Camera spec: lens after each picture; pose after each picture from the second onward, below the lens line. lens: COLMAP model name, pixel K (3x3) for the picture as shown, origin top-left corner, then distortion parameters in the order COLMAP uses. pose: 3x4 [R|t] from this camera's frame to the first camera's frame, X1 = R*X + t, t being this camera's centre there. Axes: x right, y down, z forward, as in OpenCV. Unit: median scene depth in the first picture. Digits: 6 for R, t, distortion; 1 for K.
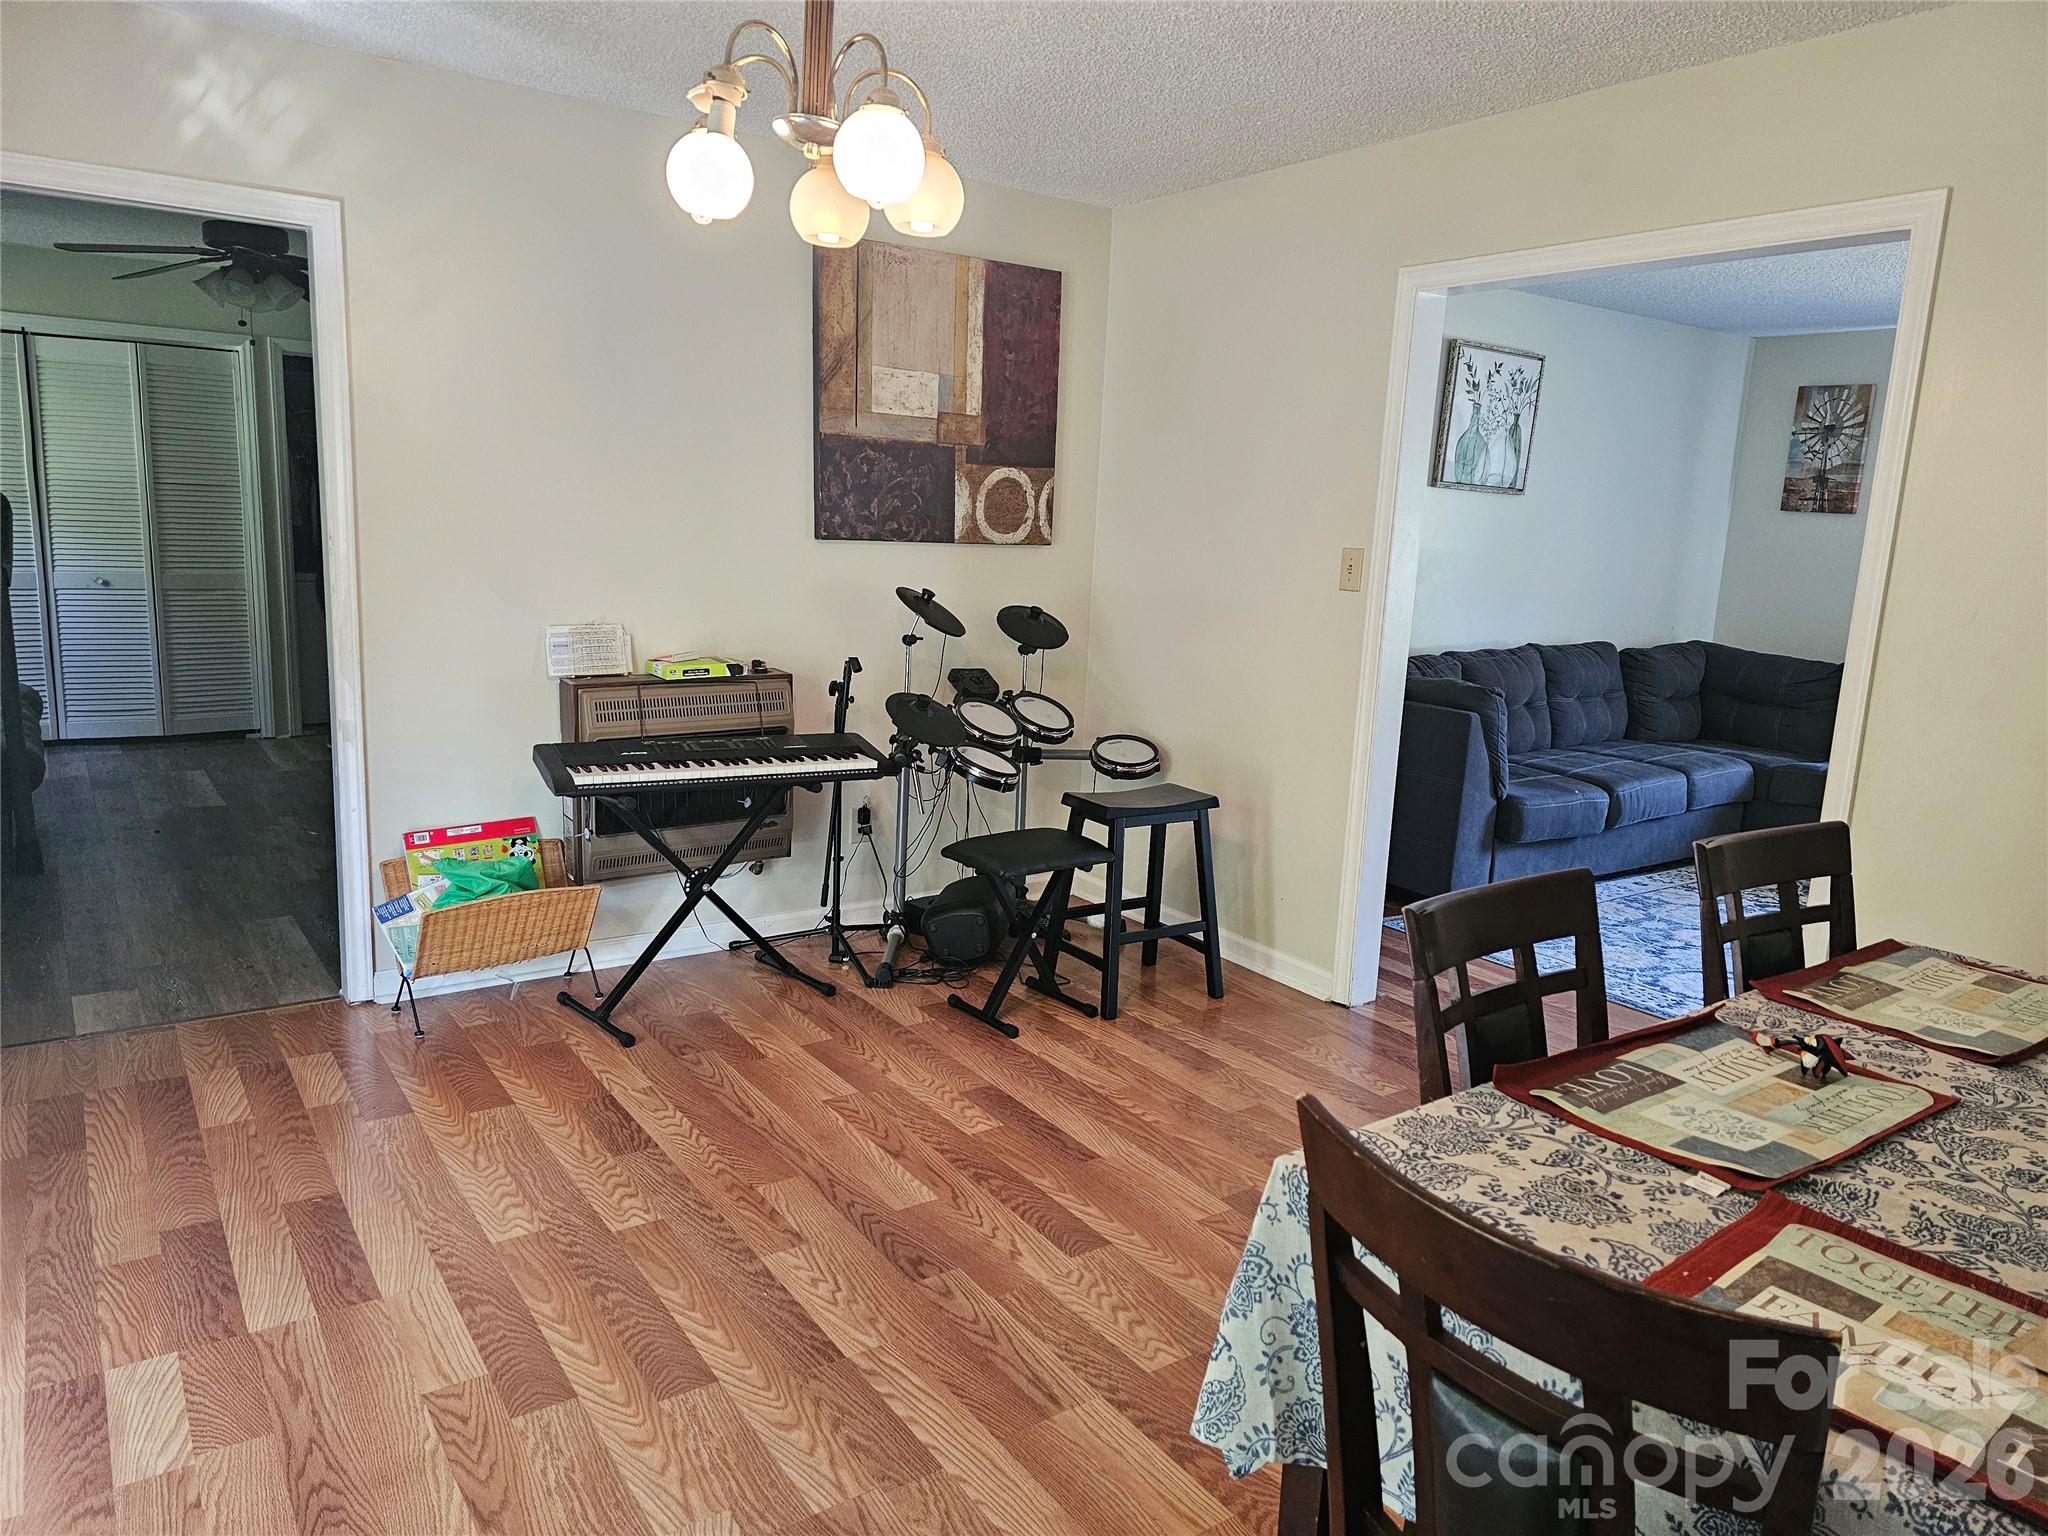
lens RADIAL K [[1380.8, 0, 1030.6], [0, 1380.8, 771.3], [0, 0, 1]] dist [0.008023, 0.001415]
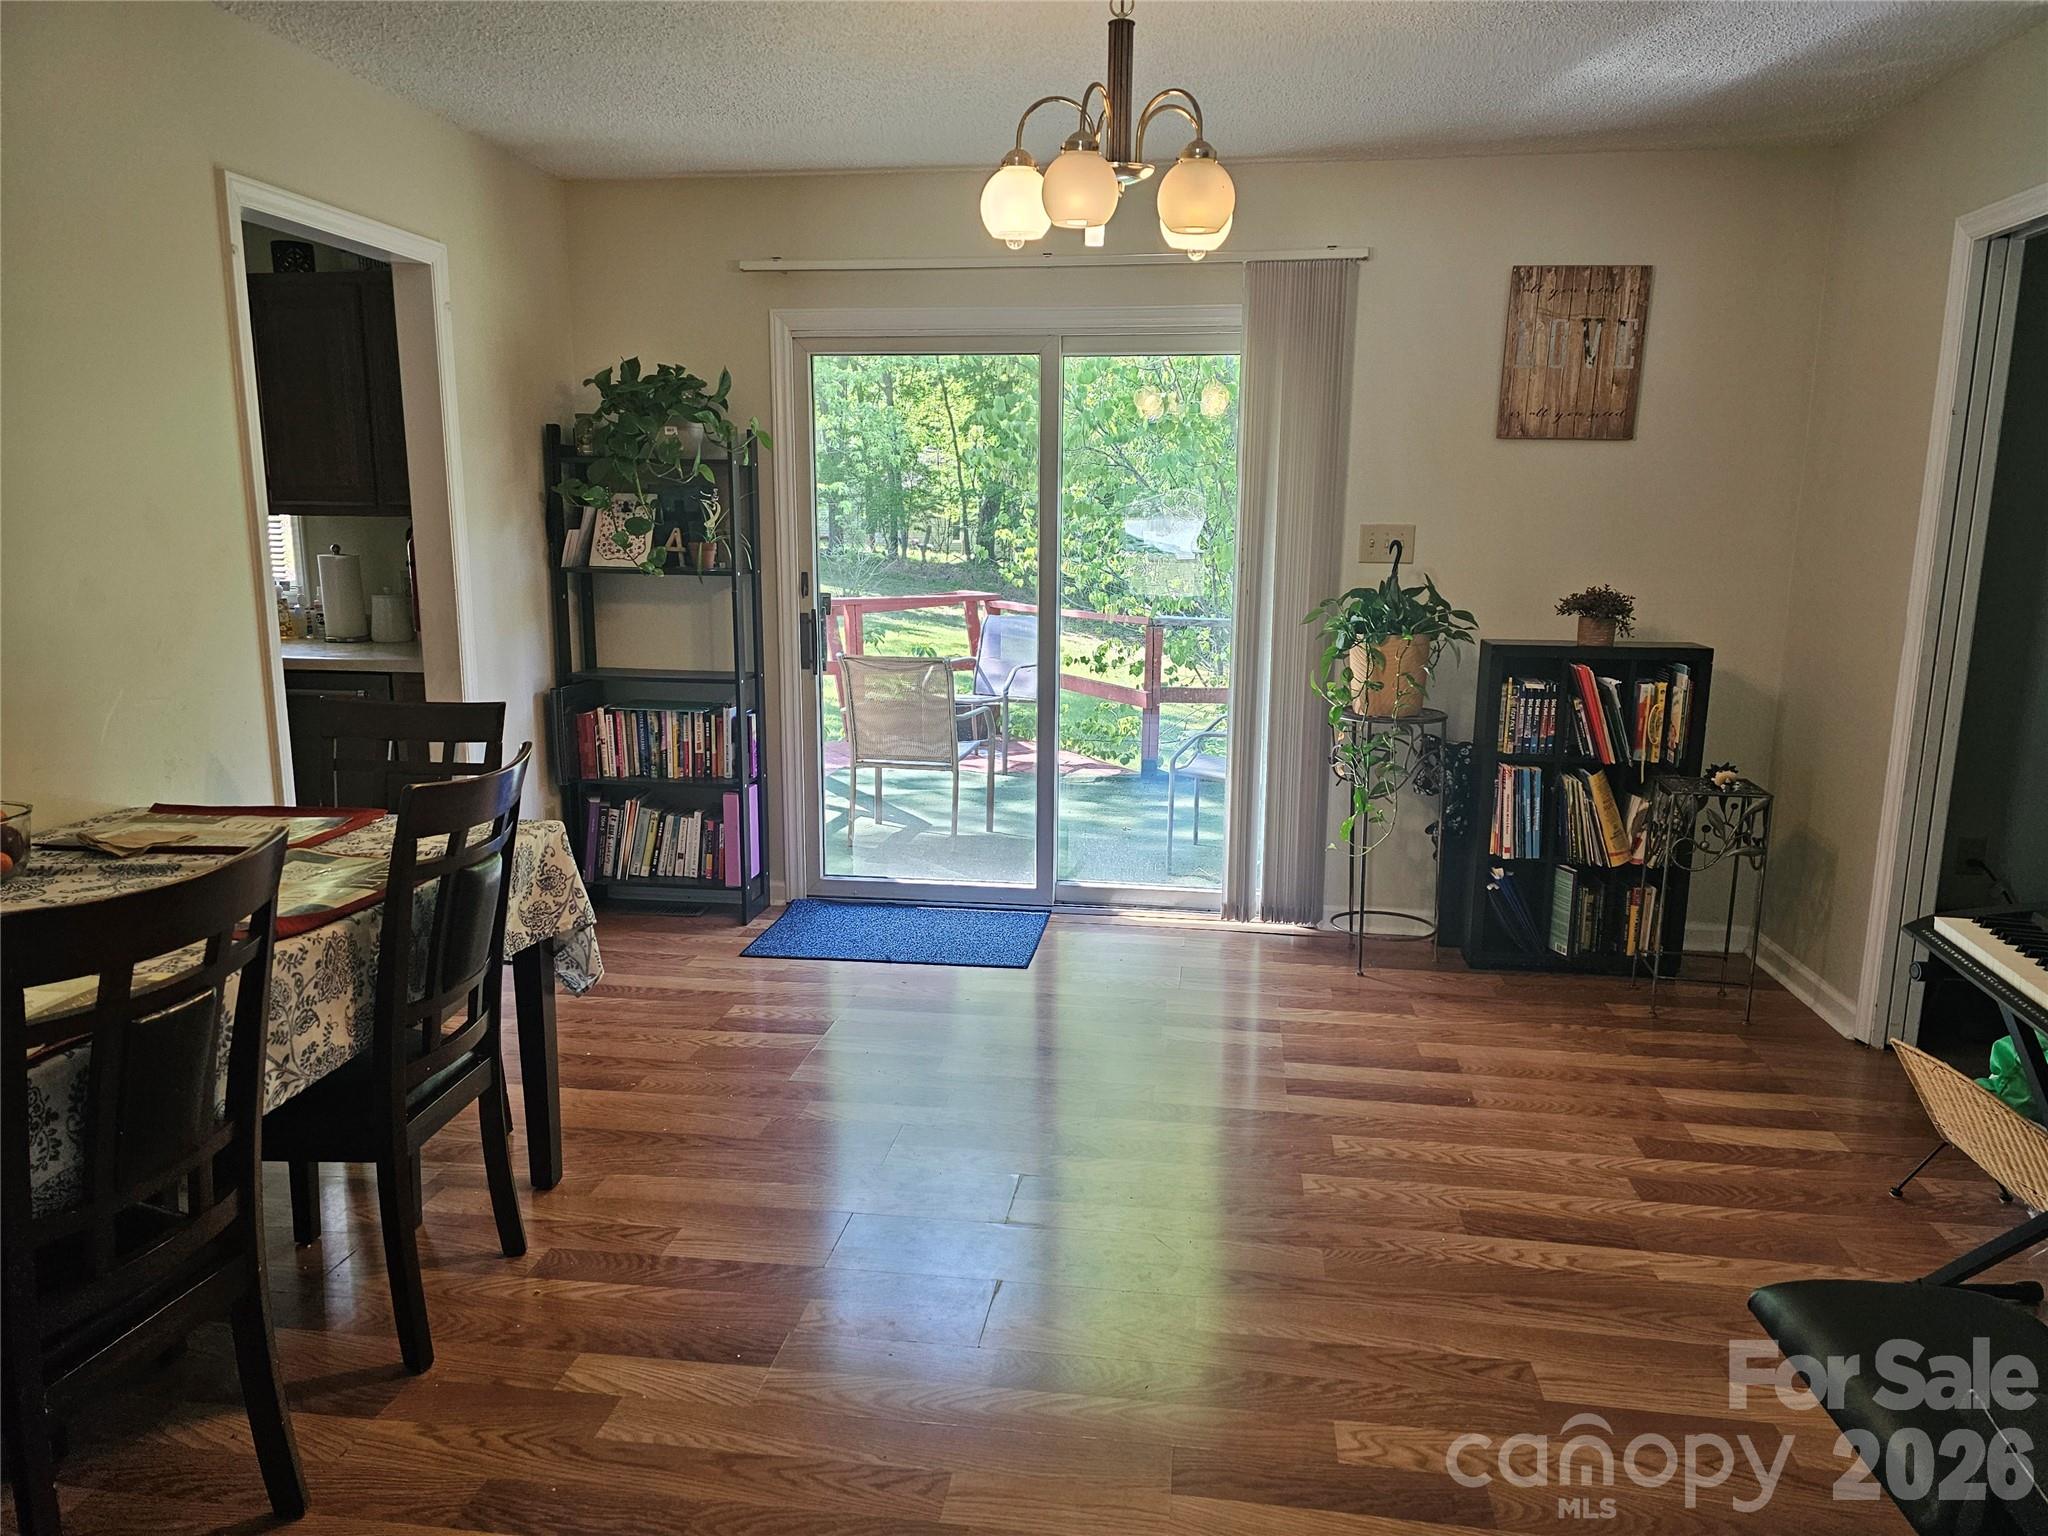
lens RADIAL K [[1380.8, 0, 1025.0], [0, 1380.8, 770.1], [0, 0, 1]] dist [0.008023, 0.001415]
pose [[-0.683117, 0.087821, -0.725009, 0.568061], [-0.167440, 0.947465, 0.272533, -0.216957], [0.710855, 0.307568, -0.632525, 1.295654]]
